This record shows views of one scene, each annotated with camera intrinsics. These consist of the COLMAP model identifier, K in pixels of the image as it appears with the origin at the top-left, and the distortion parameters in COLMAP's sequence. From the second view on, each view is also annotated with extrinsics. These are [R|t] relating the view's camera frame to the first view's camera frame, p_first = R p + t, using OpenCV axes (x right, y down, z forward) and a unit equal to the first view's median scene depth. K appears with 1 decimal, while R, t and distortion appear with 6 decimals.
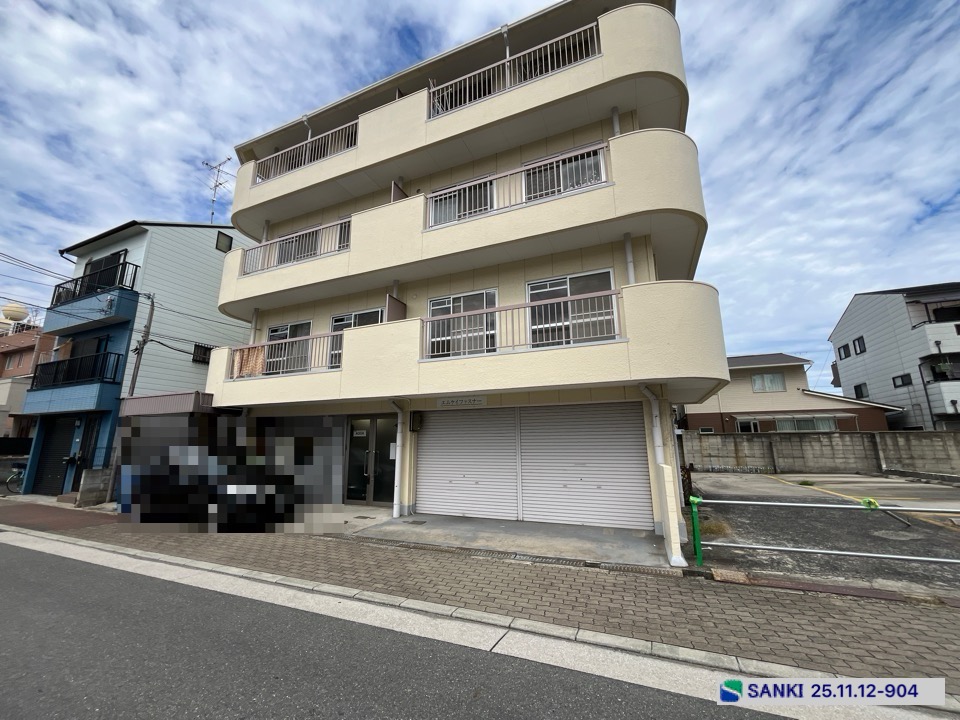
lens RADIAL K [[388.6, 0, 475.6], [0, 388.6, 361.7], [0, 0, 1]] dist [-0.003367, 0.000009]
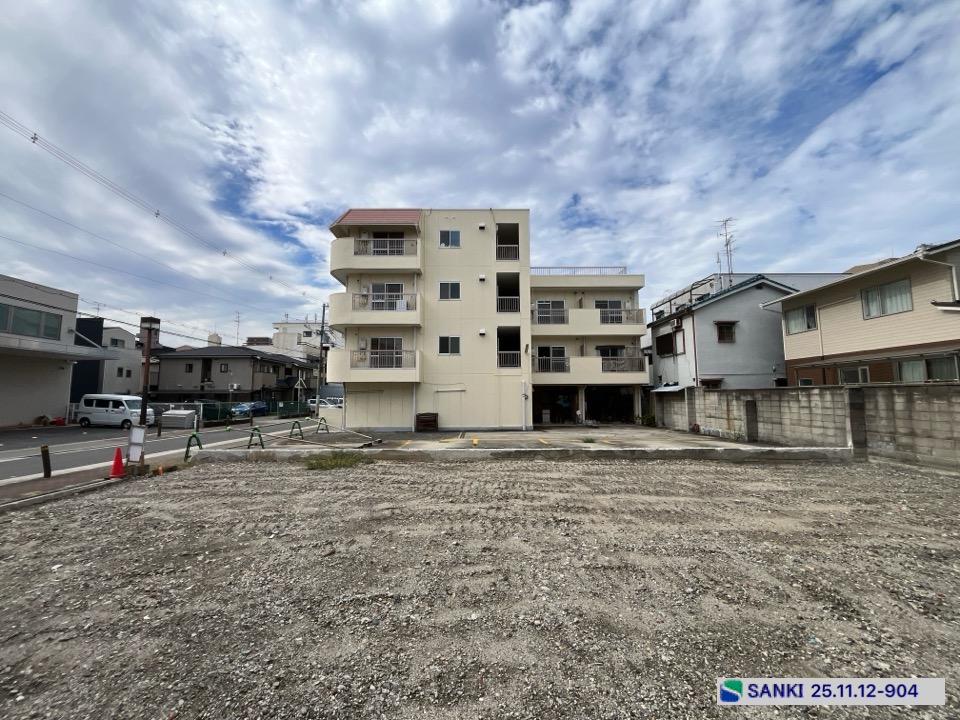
lens RADIAL K [[388.6, 0, 477.3], [0, 388.6, 362.2], [0, 0, 1]] dist [-0.003367, 0.000009]
pose [[0.402794, -0.079889, -0.911797, 2.391438], [0.193782, 0.981045, -0.000352, 0.065802], [0.894542, -0.176548, 0.410640, 0.469184]]
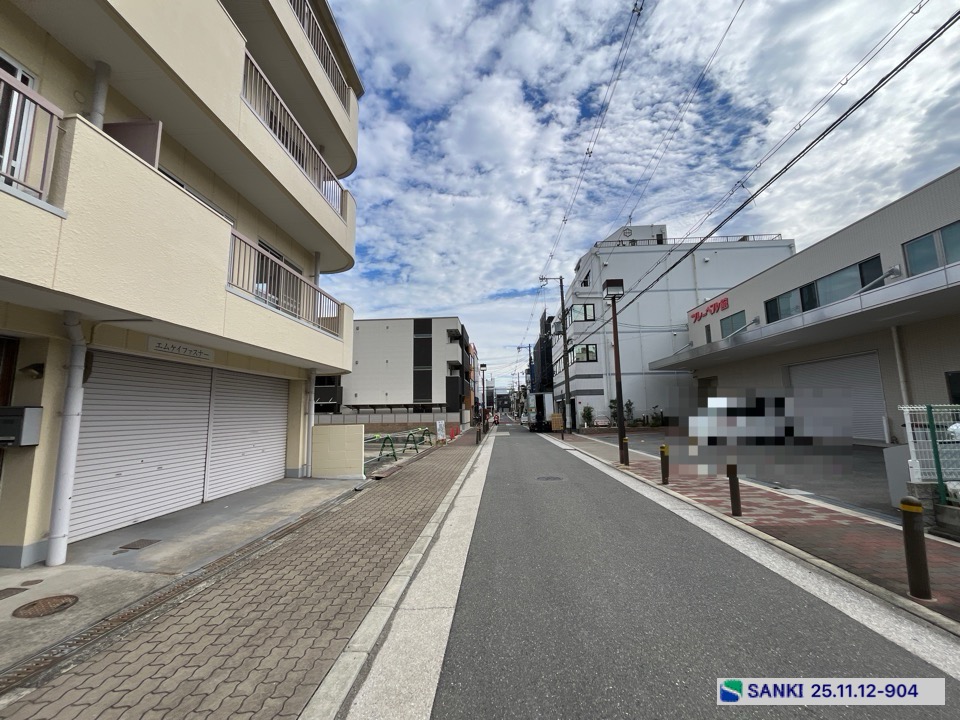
lens RADIAL K [[388.6, 0, 476.9], [0, 388.6, 361.1], [0, 0, 1]] dist [-0.003367, 0.000009]
pose [[-0.344025, 0.133990, 0.929351, -0.682006], [-0.178347, 0.962423, -0.204778, 0.135707], [-0.921867, -0.236196, -0.307201, 0.588728]]
